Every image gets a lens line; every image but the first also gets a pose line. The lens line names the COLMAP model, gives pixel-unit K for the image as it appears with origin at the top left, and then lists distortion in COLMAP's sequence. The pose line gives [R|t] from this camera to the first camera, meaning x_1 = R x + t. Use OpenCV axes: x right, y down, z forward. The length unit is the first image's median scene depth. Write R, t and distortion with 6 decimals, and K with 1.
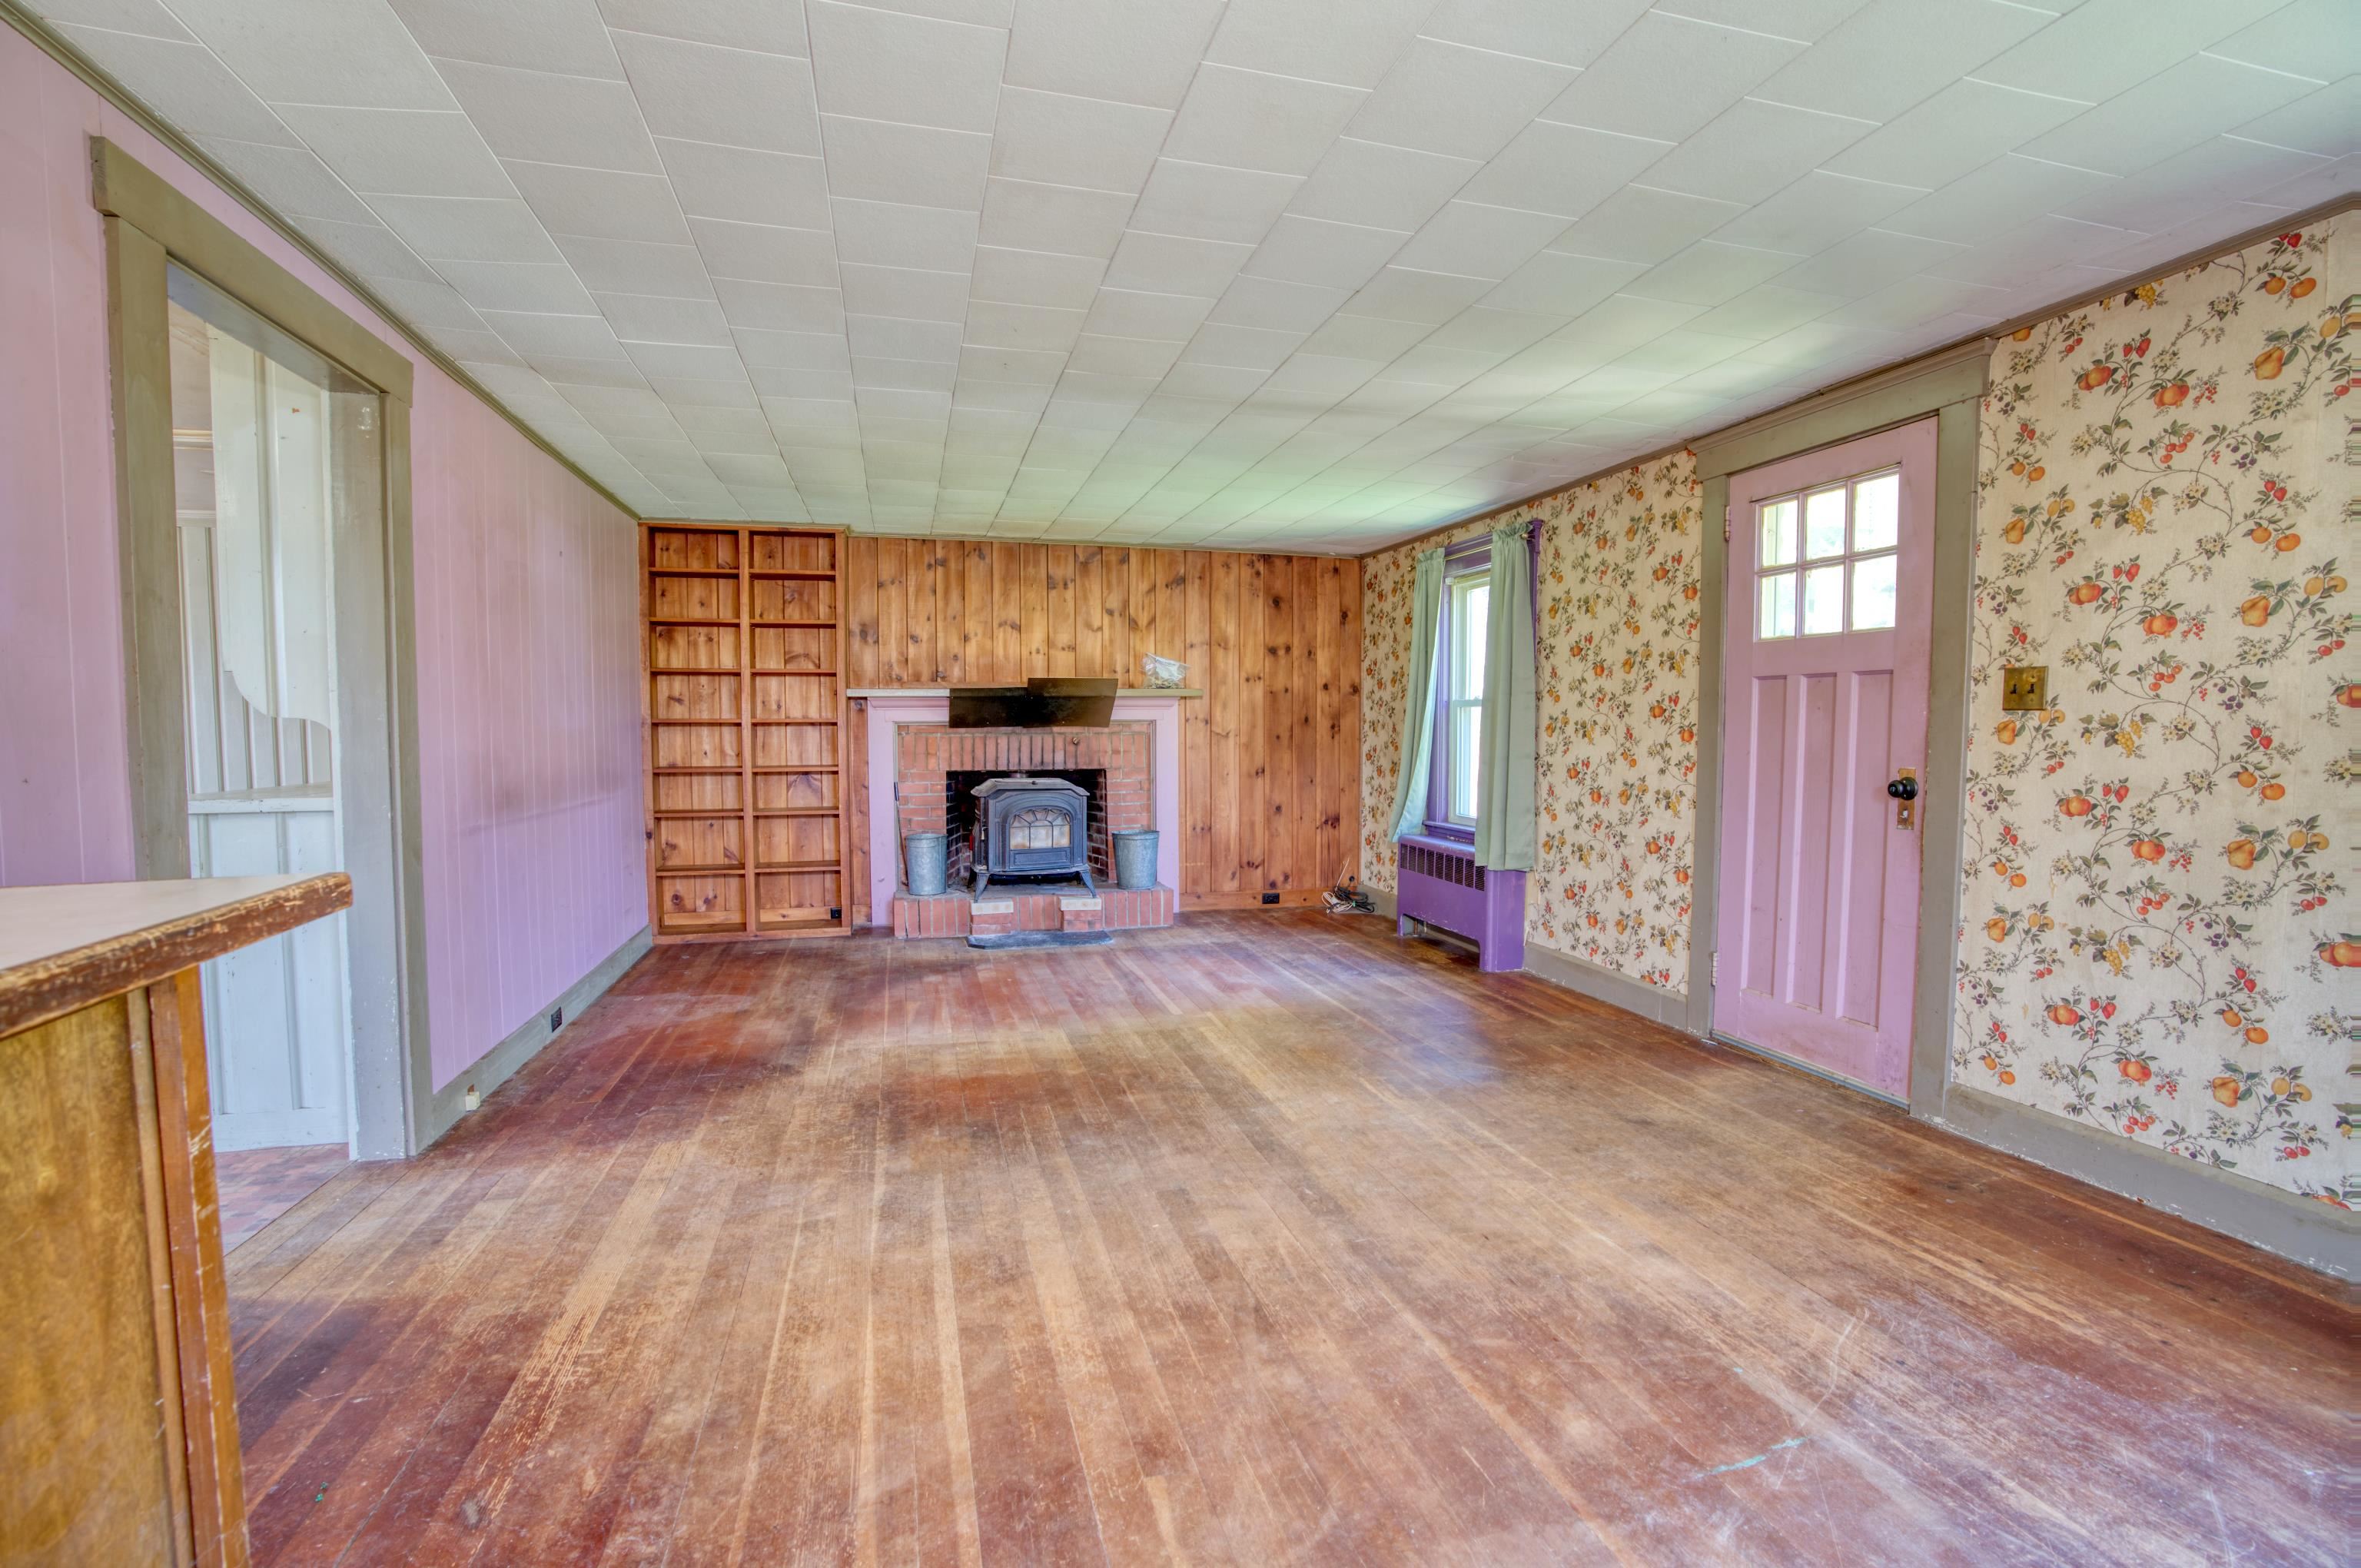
lens RADIAL K [[1073.5, 0, 1180.5], [0, 1073.5, 784.0], [0, 0, 1]] dist [-0.000475, 0.000276]
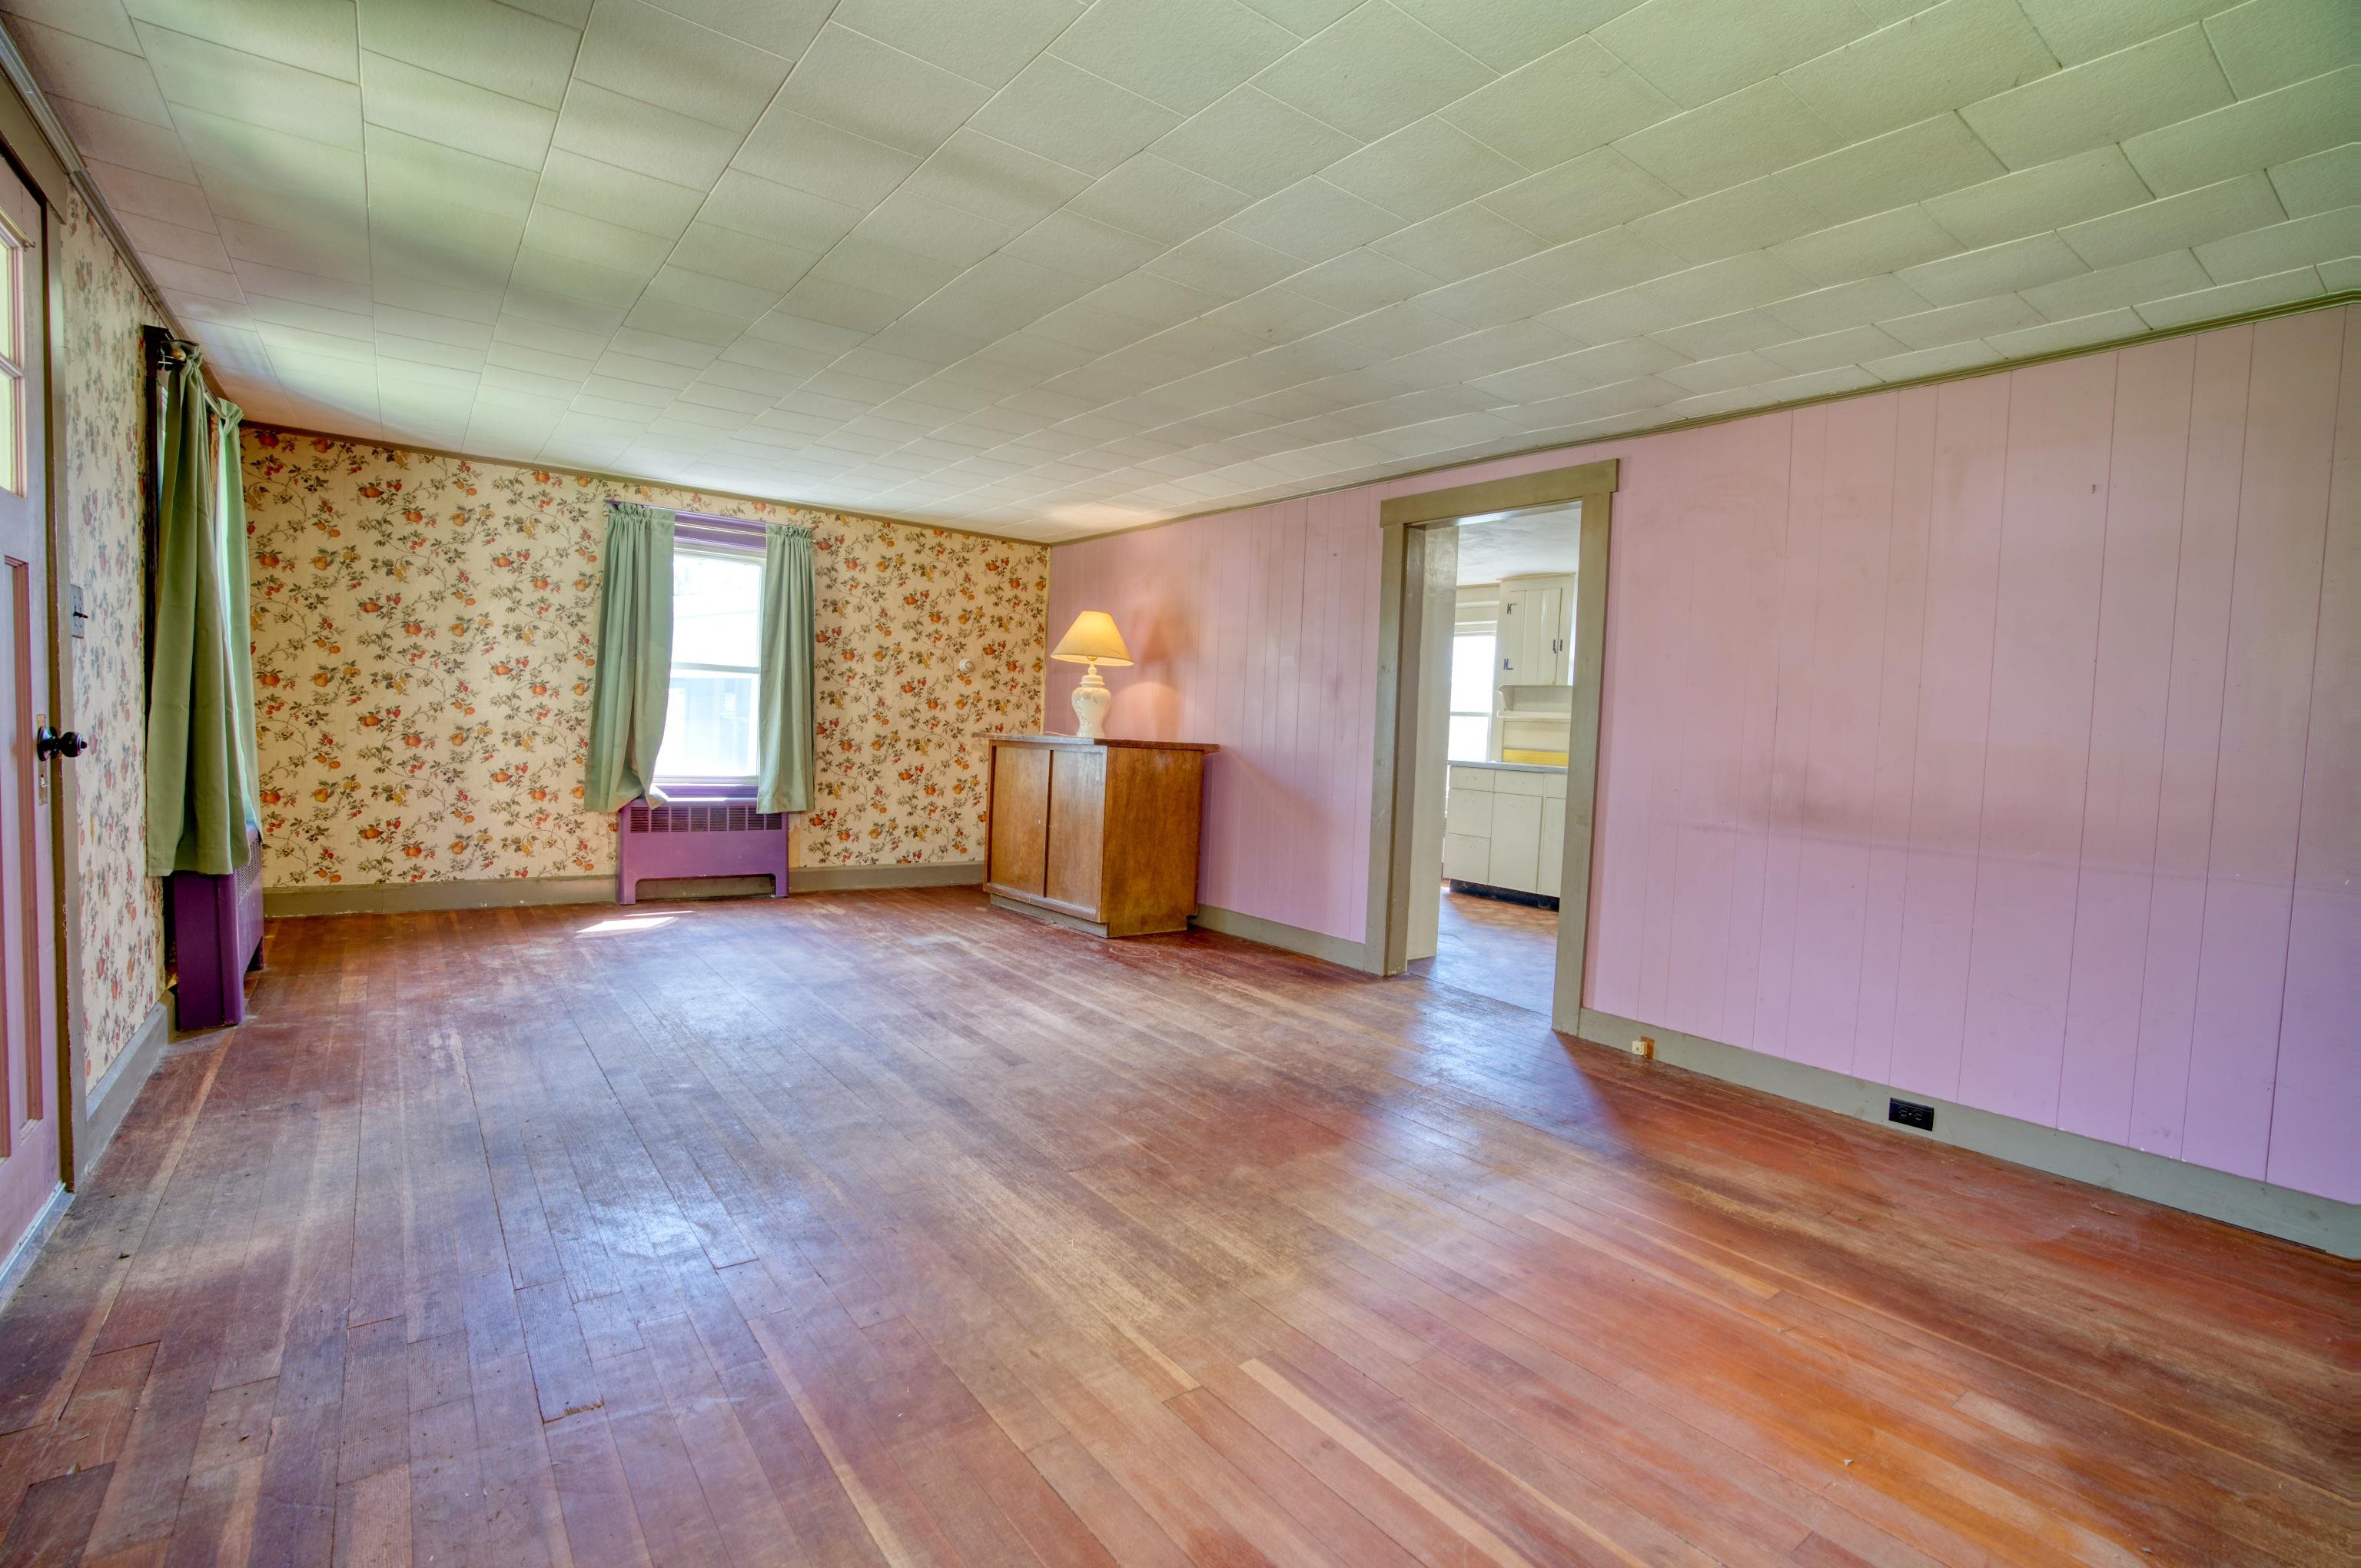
lens RADIAL K [[1073.5, 0, 1180.5], [0, 1073.5, 784.0], [0, 0, 1]] dist [-0.000475, 0.000276]
pose [[-0.922401, -0.016433, -0.385885, 0.288249], [-0.060057, 0.993045, 0.101267, -0.089162], [0.381537, 0.116584, -0.916972, 2.019025]]
